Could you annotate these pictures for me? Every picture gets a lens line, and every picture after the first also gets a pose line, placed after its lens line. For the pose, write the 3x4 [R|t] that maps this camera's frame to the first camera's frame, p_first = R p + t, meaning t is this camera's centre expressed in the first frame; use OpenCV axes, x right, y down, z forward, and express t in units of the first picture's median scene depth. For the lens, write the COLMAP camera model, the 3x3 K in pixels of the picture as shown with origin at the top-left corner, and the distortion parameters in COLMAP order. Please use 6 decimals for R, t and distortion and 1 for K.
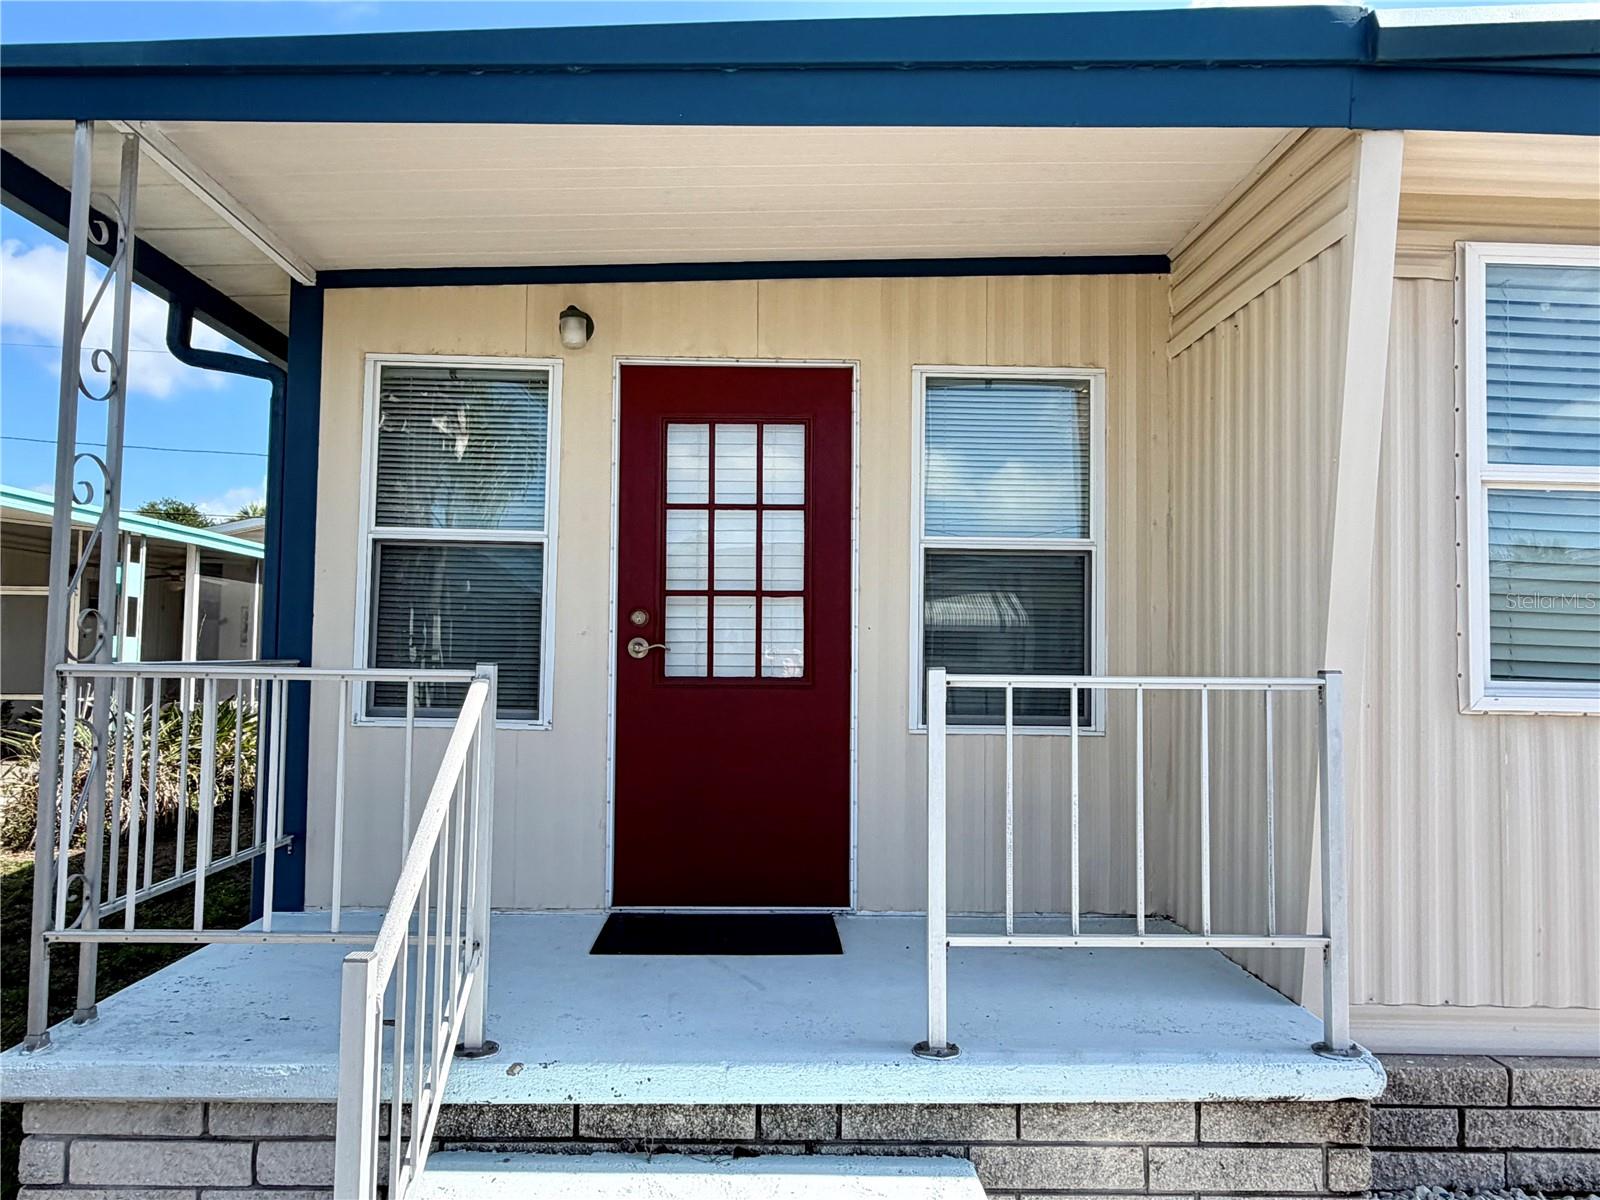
lens RADIAL K [[1071.3, 0, 800.0], [0, 1071.3, 600.0], [0, 0, 1]] dist [-0.007681, -0.002783]
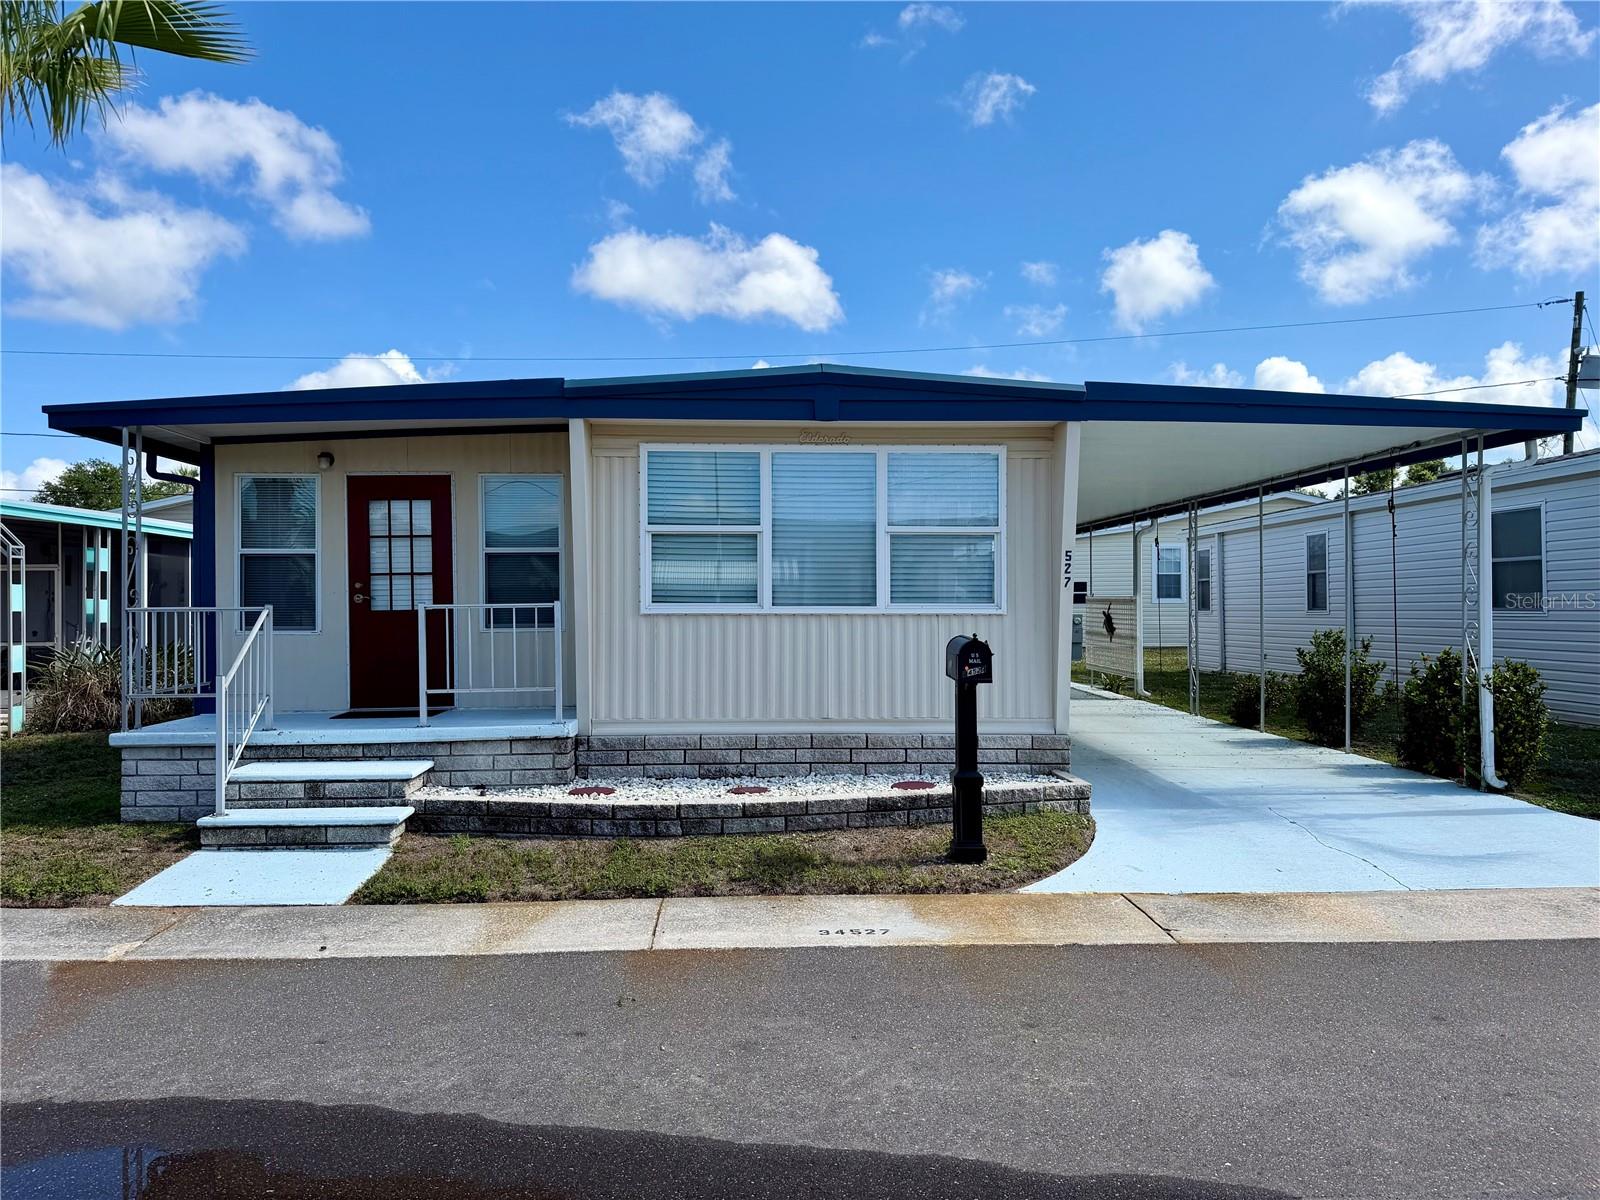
lens RADIAL K [[1164.5, 0, 847.6], [0, 1164.5, 592.8], [0, 0, 1]] dist [0.135805, -0.274789]
pose [[0.999056, -0.022668, 0.037063, 0.813328], [0.021154, 0.998946, 0.040745, -0.049950], [-0.037947, -0.039923, 0.998482, -1.602840]]
